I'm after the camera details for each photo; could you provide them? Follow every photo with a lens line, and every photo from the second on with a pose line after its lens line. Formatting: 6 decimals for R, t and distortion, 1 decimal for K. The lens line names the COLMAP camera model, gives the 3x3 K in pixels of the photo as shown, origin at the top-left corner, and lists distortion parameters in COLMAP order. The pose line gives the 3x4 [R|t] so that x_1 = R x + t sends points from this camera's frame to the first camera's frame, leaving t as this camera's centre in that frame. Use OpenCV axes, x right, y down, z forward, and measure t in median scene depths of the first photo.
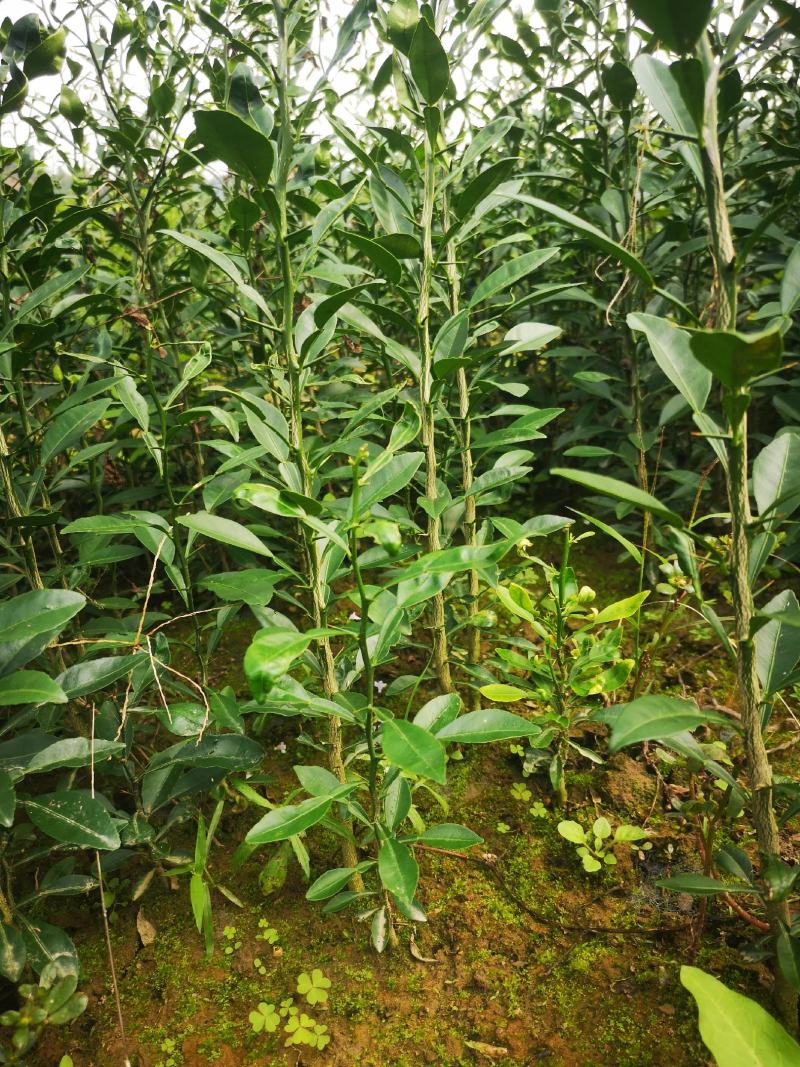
lens RADIAL K [[824.0, 0, 375.5], [0, 824.0, 530.2], [0, 0, 1]] dist [0.072127, -0.111634]
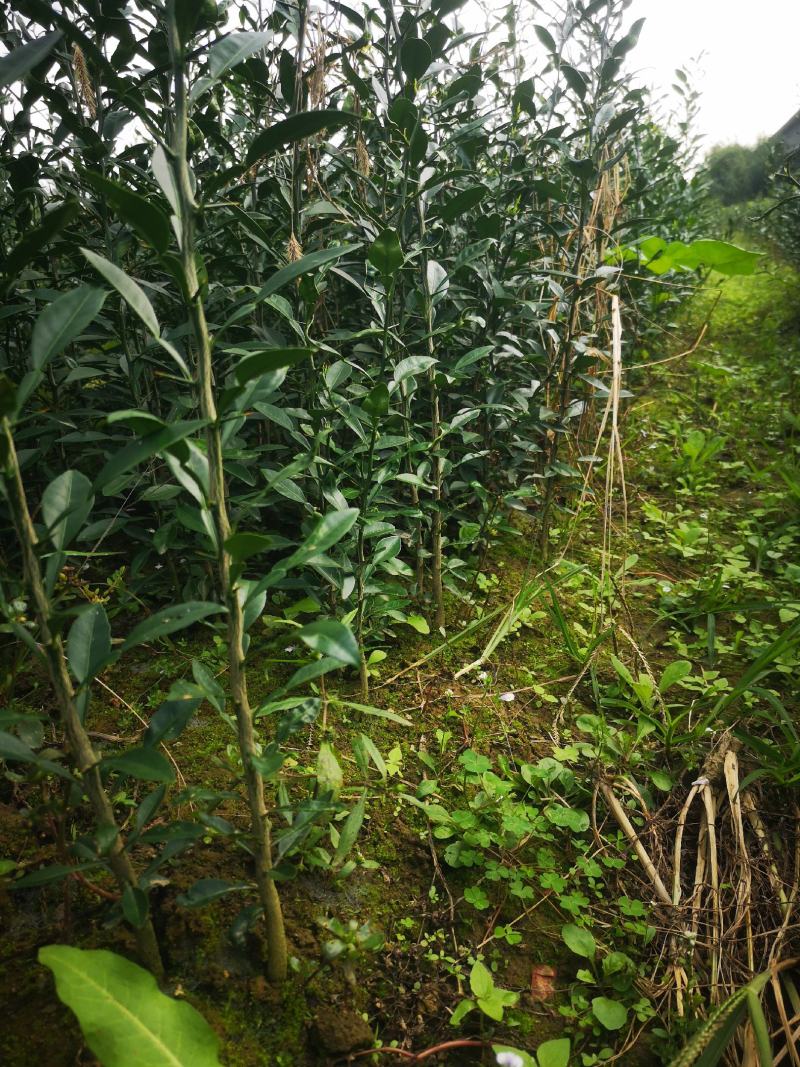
lens RADIAL K [[824.0, 0, 375.5], [0, 824.0, 530.2], [0, 0, 1]] dist [0.072127, -0.111634]
pose [[0.755593, -0.105818, 0.646438, 0.031455], [0.157456, 0.987271, -0.022433, 0.043977], [-0.635836, 0.118736, 0.762637, -0.117662]]
